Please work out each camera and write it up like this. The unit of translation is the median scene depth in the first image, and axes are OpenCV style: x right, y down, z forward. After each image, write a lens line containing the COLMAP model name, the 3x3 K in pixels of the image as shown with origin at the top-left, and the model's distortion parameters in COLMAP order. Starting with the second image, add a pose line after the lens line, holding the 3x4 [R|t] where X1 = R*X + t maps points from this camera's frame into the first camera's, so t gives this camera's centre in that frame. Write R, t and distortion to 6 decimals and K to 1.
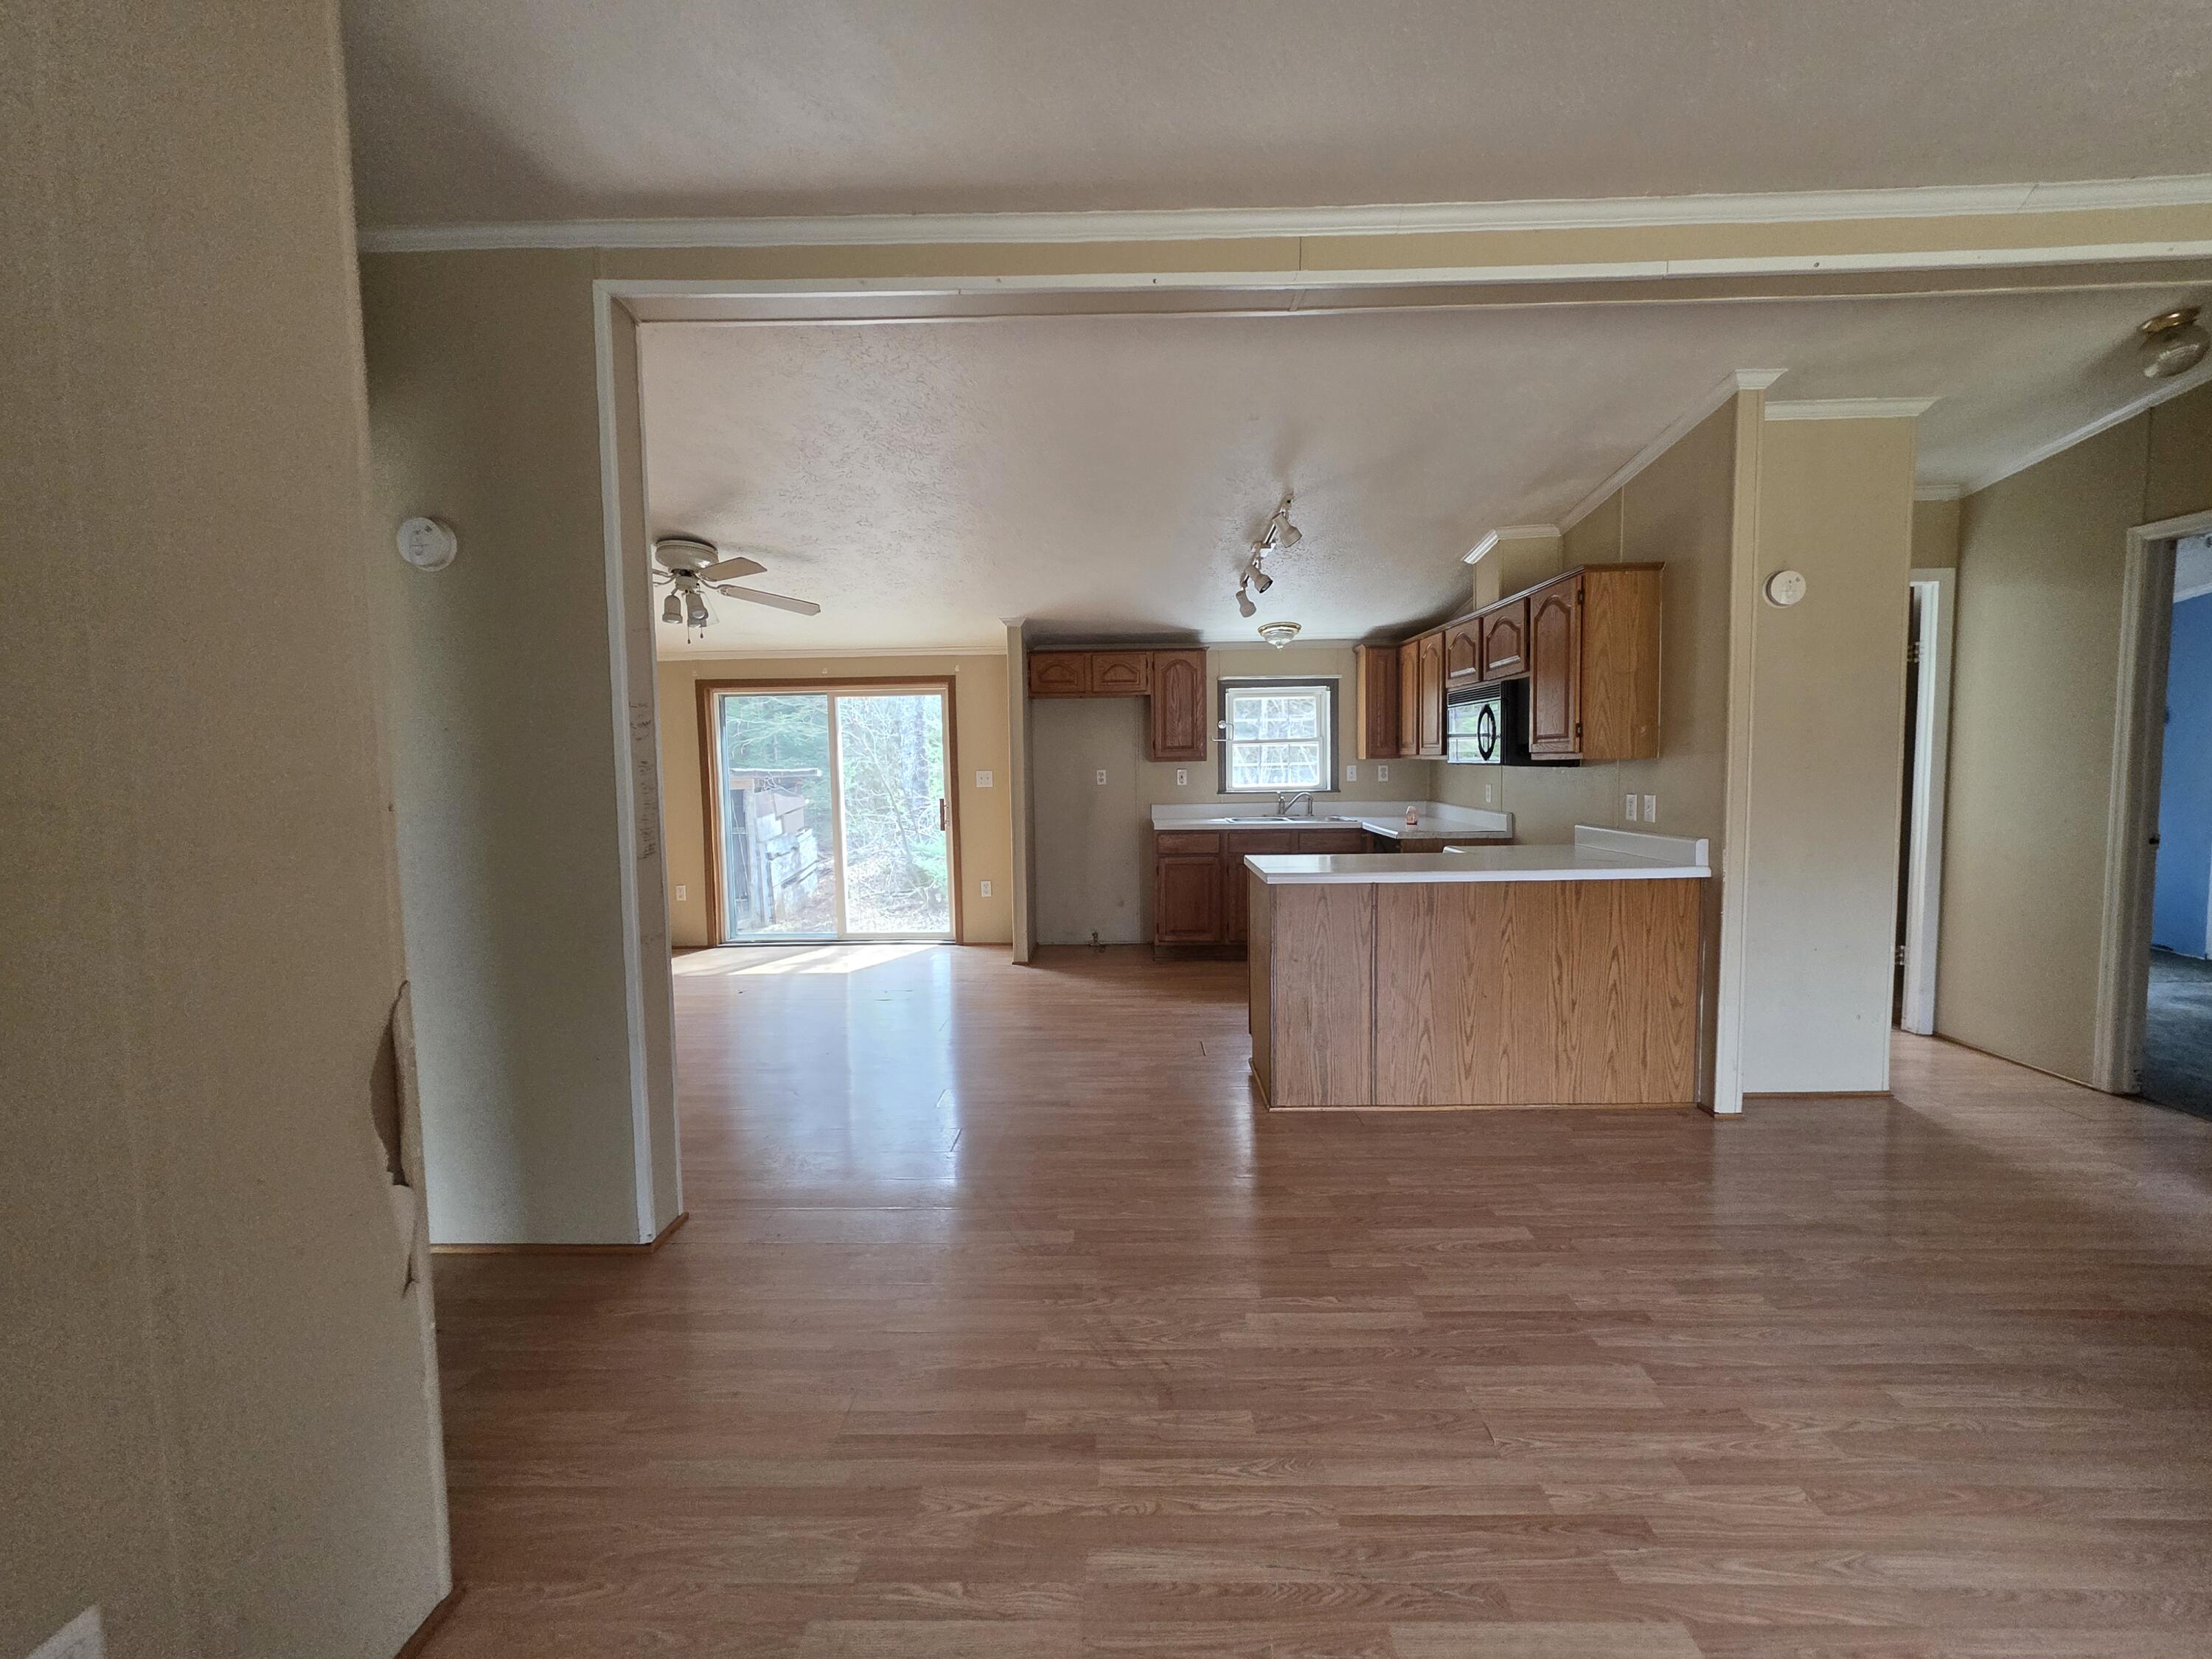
lens RADIAL K [[867.4, 0, 1099.2], [0, 867.4, 816.2], [0, 0, 1]] dist [0.000344, 0.000083]
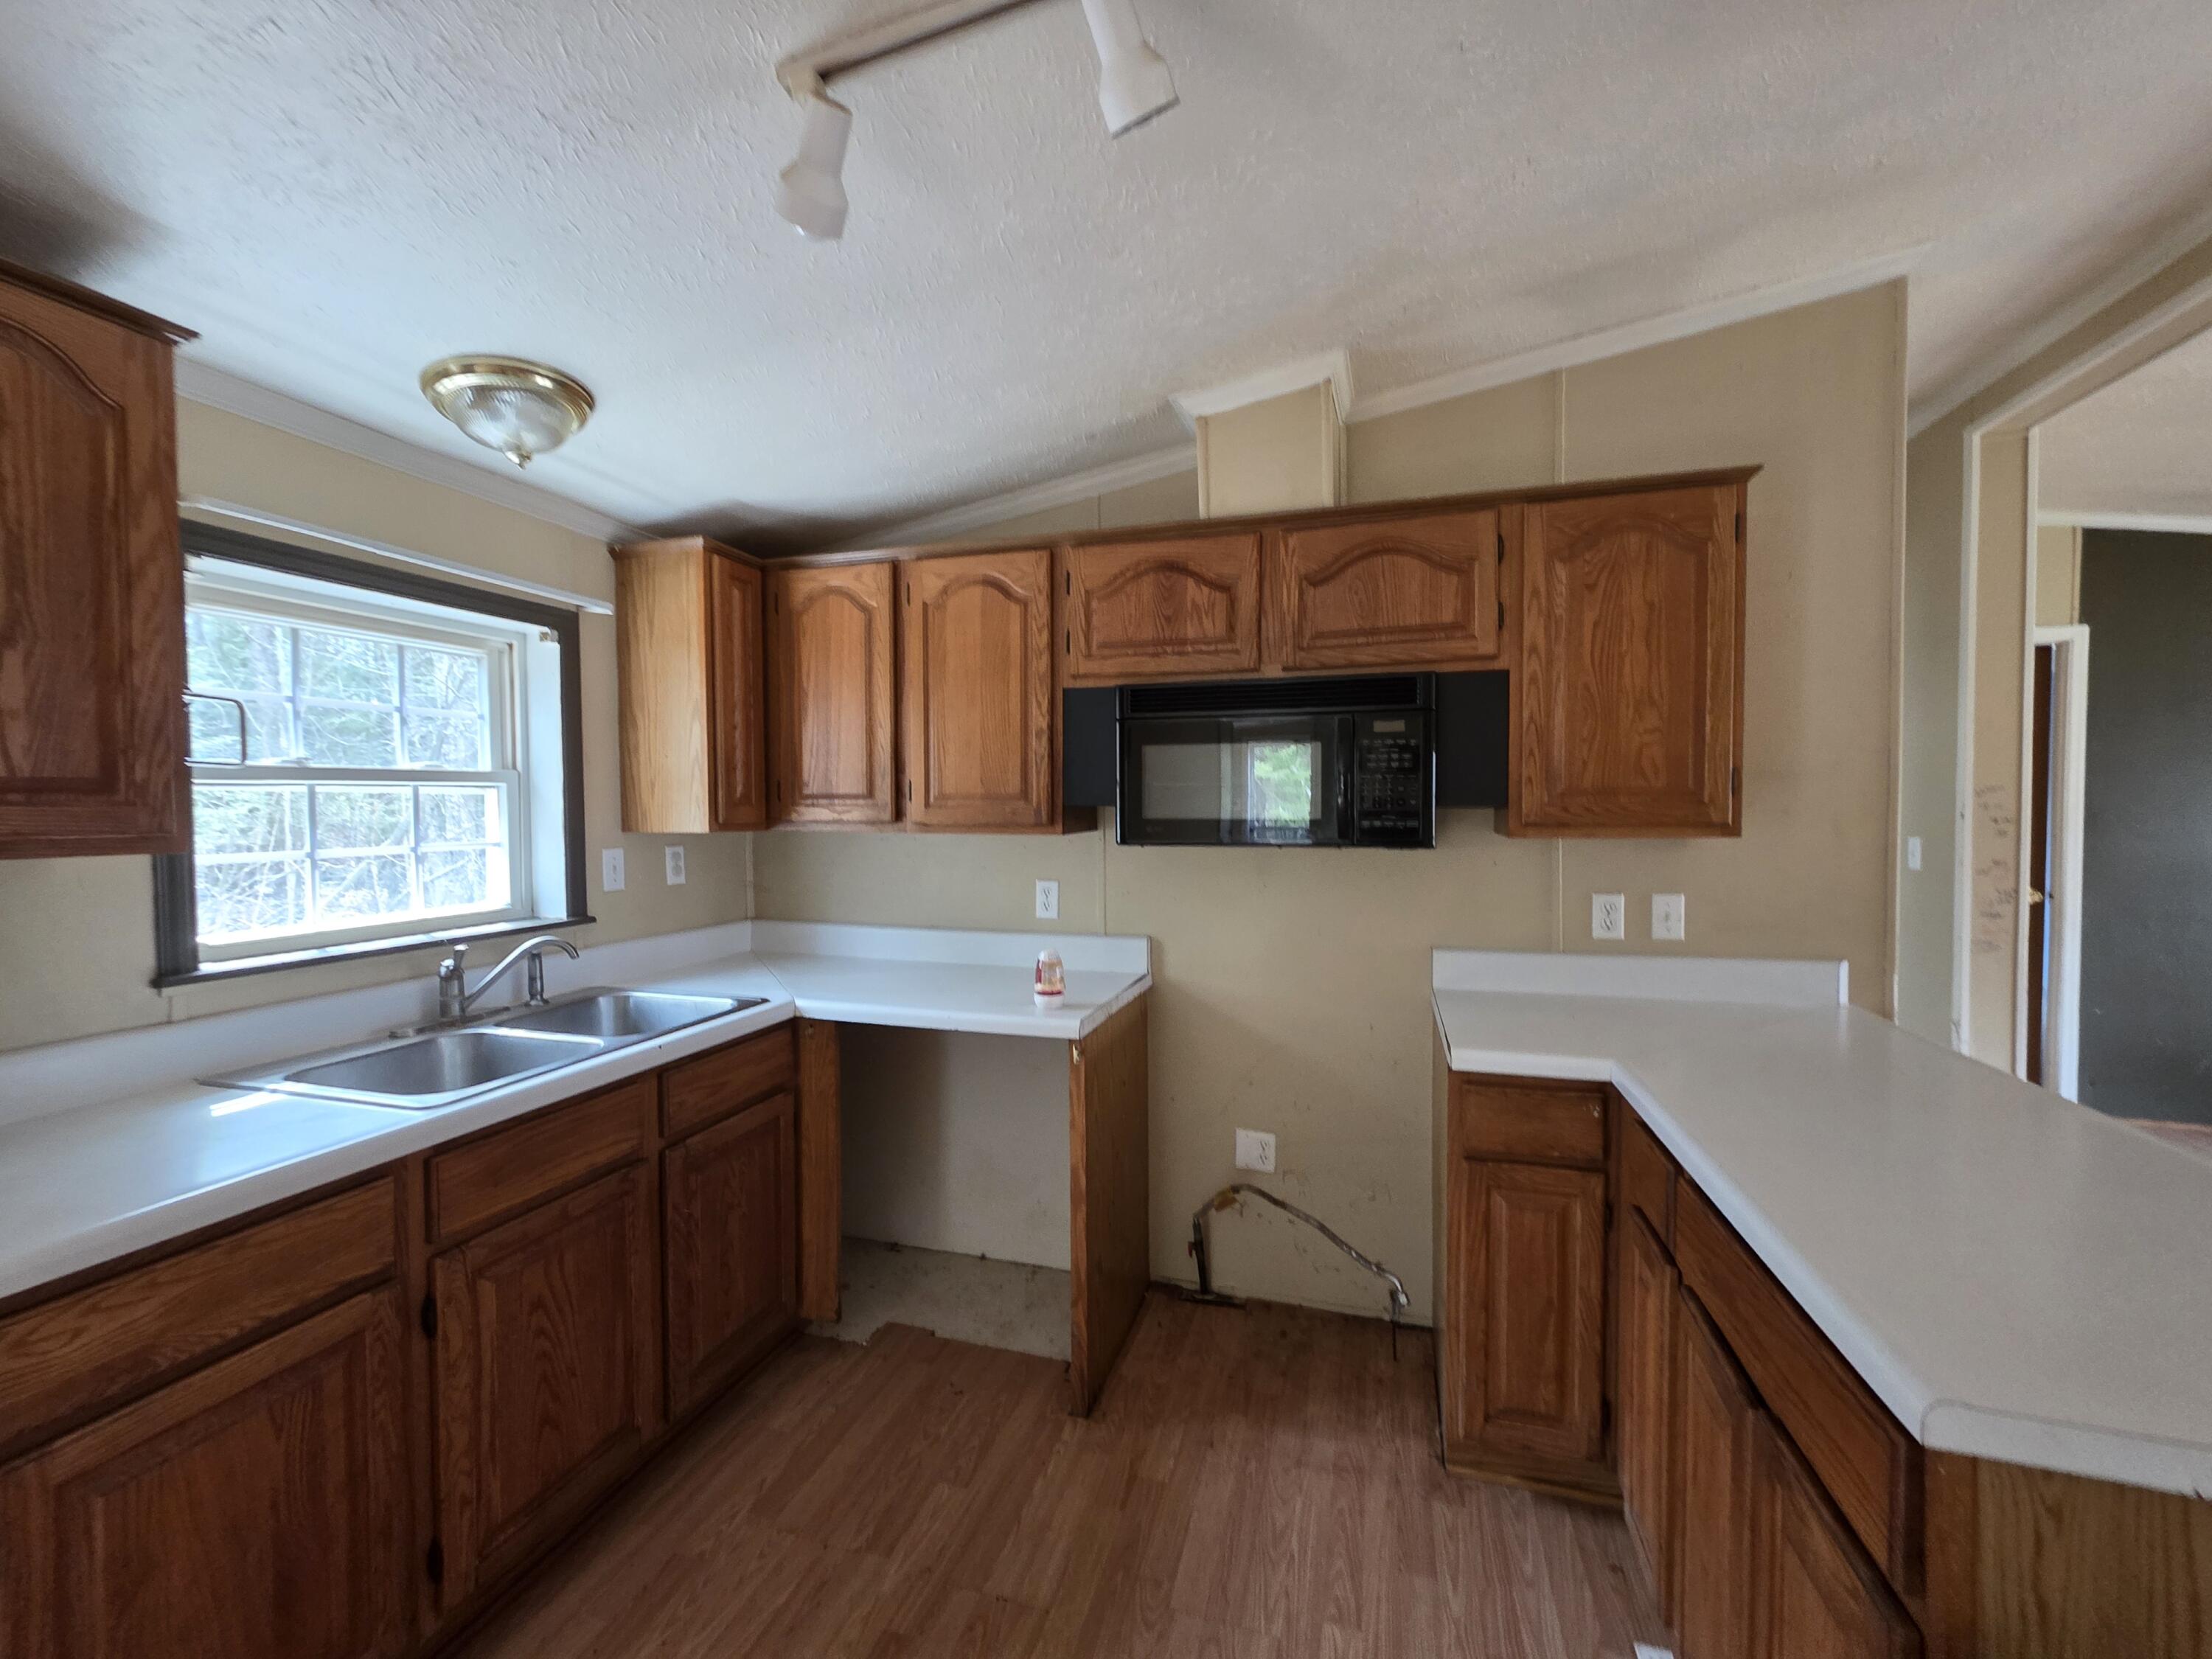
lens RADIAL K [[892.6, 0, 1106.0], [0, 892.6, 829.5], [0, 0, 1]] dist [-0.001940, 0.000027]
pose [[0.251691, -0.010131, 0.967755, -0.068690], [0.061696, 0.998079, -0.005597, -0.100382], [-0.965839, 0.061115, 0.251833, 1.347893]]
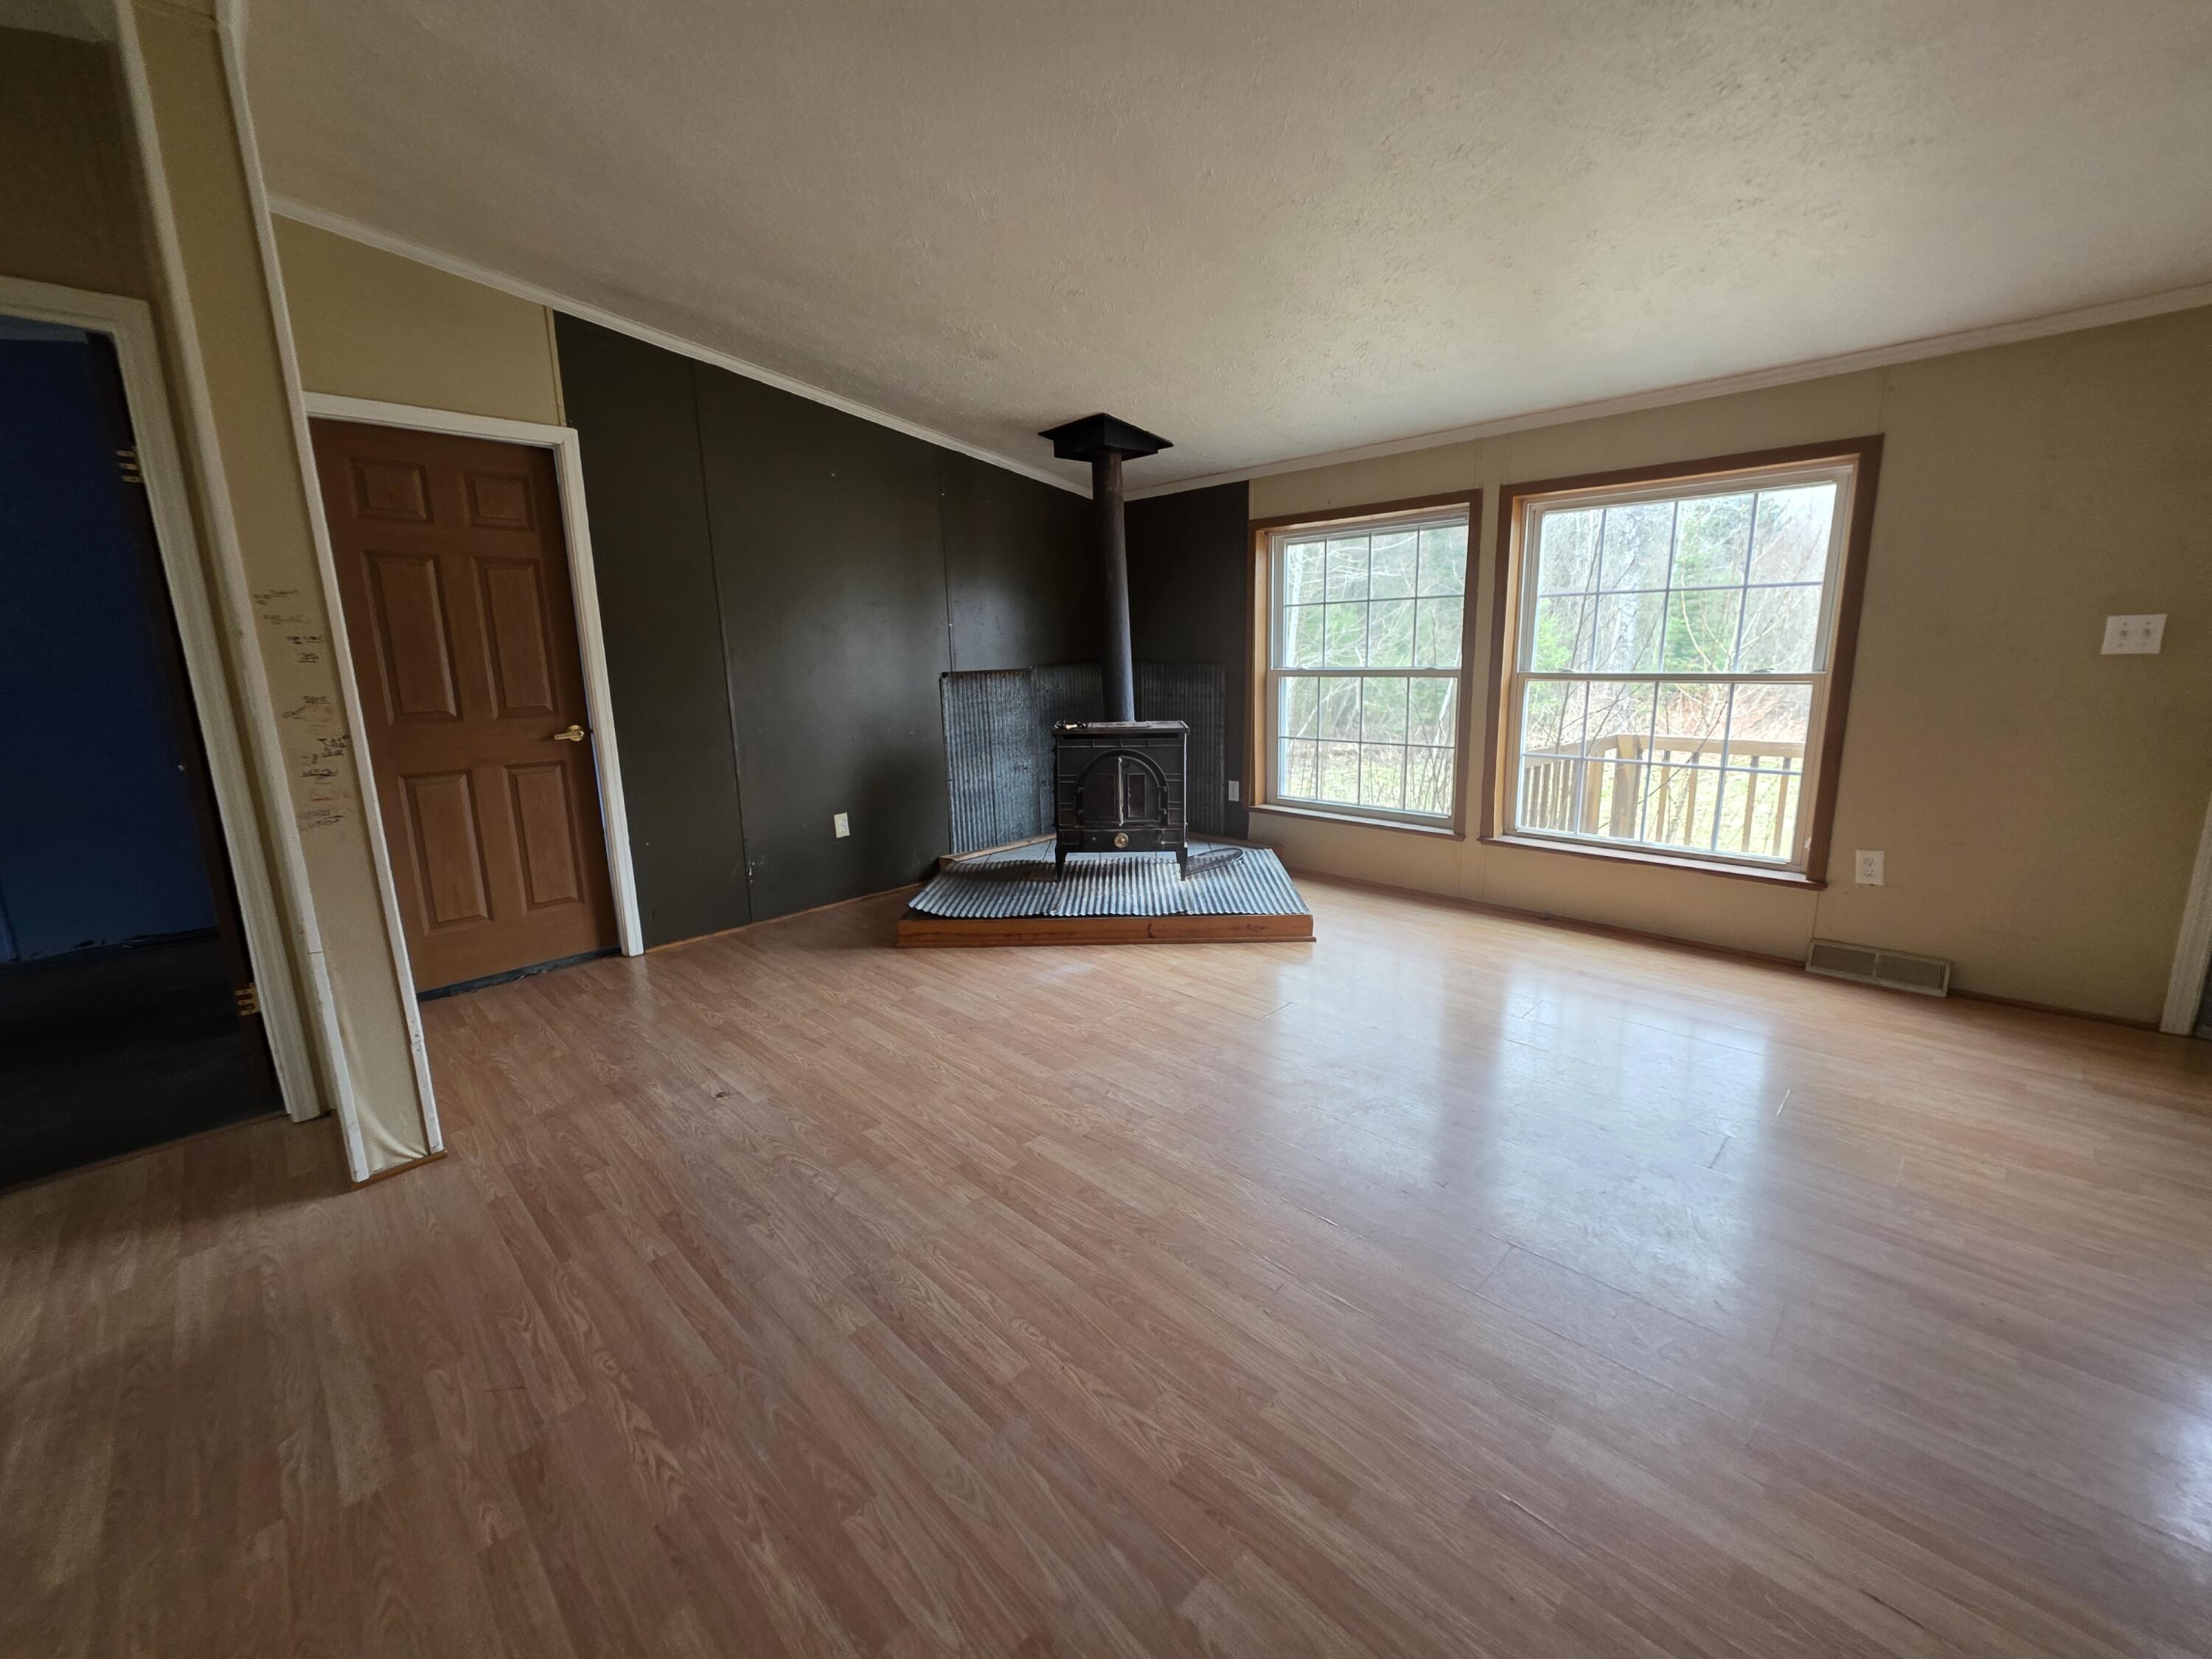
lens RADIAL K [[892.6, 0, 1106.0], [0, 892.6, 829.5], [0, 0, 1]] dist [-0.001940, 0.000027]
pose [[-0.726674, -0.103632, 0.679121, 0.167172], [0.078277, 0.969628, 0.231720, -0.030579], [-0.682508, 0.221544, -0.696492, 0.788729]]
